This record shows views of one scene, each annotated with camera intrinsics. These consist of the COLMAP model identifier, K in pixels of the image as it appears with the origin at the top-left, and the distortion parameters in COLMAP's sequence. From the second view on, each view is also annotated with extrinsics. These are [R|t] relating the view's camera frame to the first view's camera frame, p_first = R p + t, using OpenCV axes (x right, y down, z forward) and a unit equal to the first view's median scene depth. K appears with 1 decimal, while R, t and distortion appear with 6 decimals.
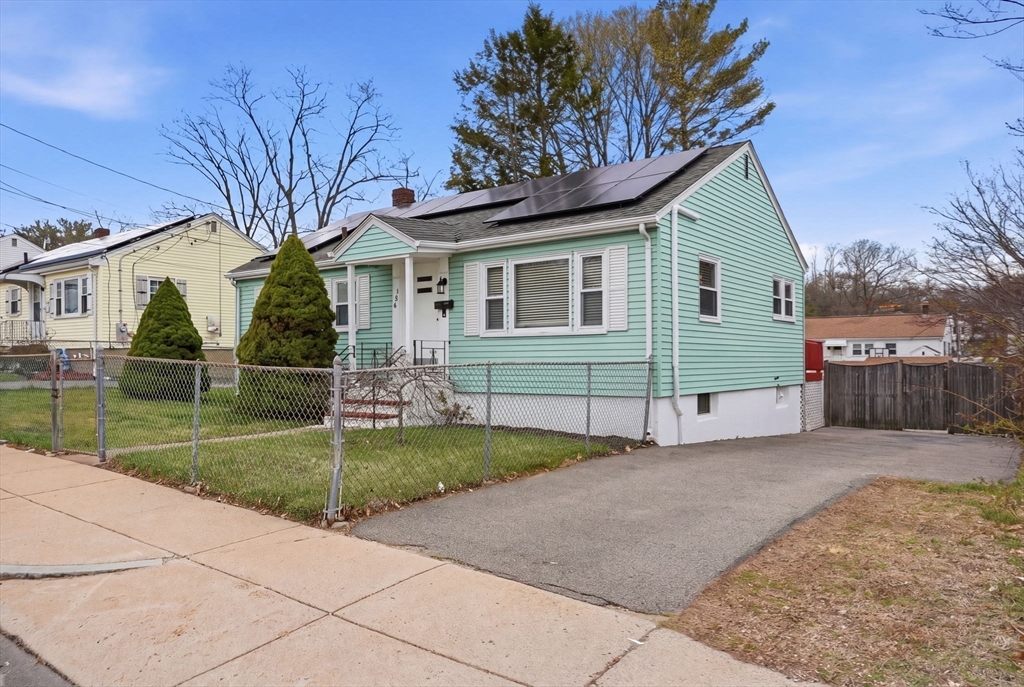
lens RADIAL K [[706.8, 0, 512.0], [0, 706.8, 343.5], [0, 0, 1]] dist [0.001203, -0.000189]
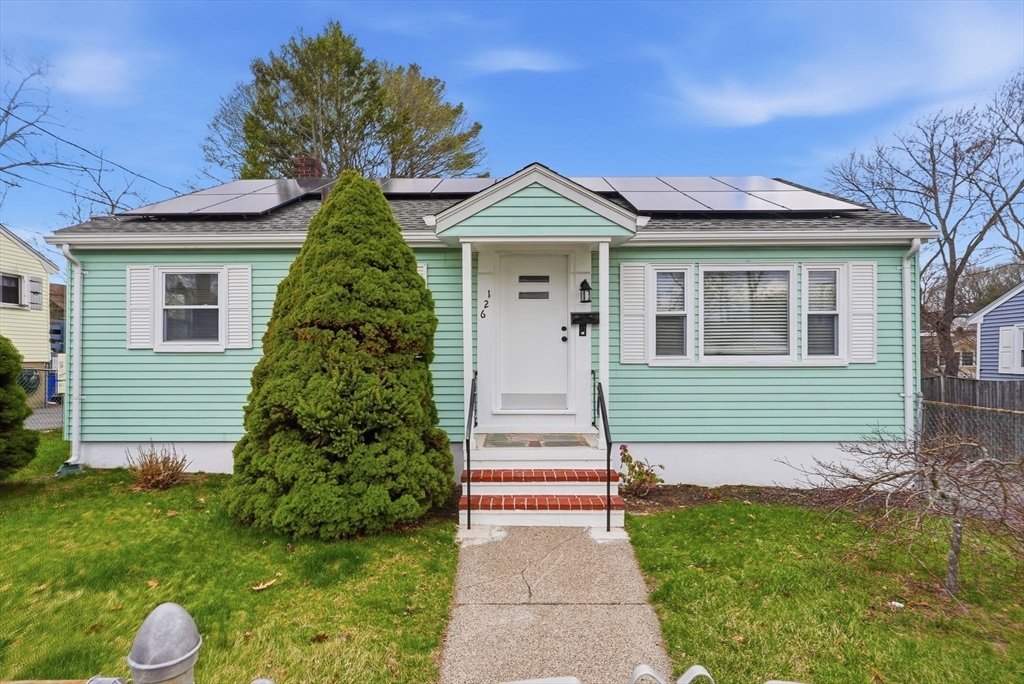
lens RADIAL K [[513.0, 0, 512.0], [0, 513.0, 342.0], [0, 0, 1]] dist [-0.005594, -0.001195]
pose [[0.807720, 0.023821, 0.589085, -0.448345], [-0.016120, 0.999702, -0.018322, -0.020731], [-0.589346, 0.005303, 0.807864, 0.624177]]
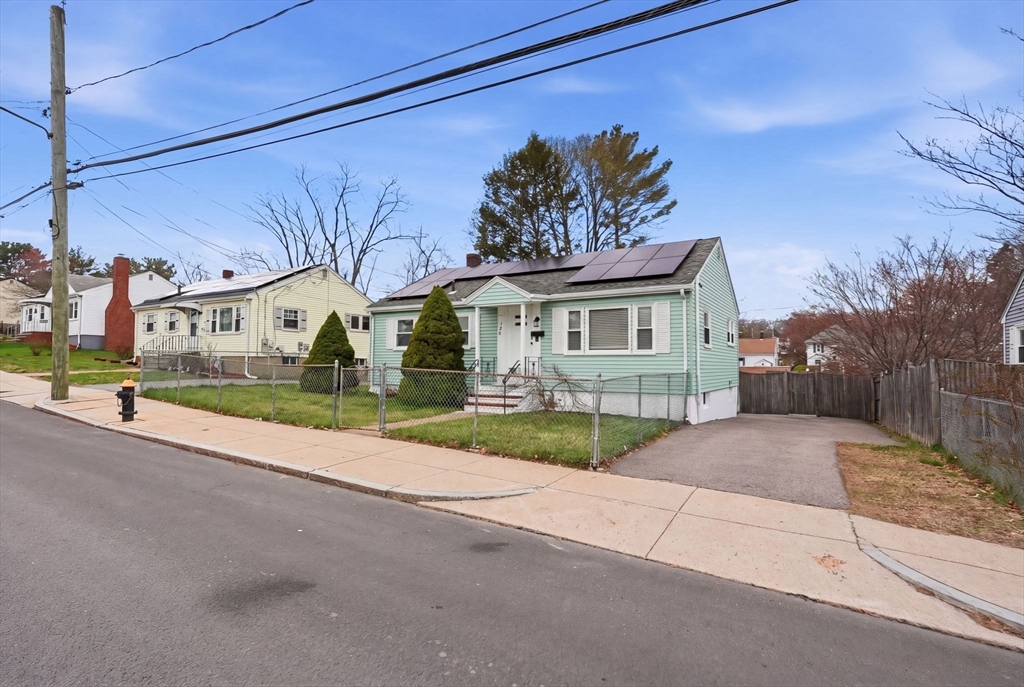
lens RADIAL K [[498.0, 0, 513.1], [0, 498.0, 326.6], [0, 0, 1]] dist [-0.000712, -0.000032]
pose [[0.995276, 0.018400, 0.095328, -0.252654], [-0.013331, 0.998477, -0.053539, -0.010813], [-0.096168, 0.052015, 0.994005, -0.091959]]
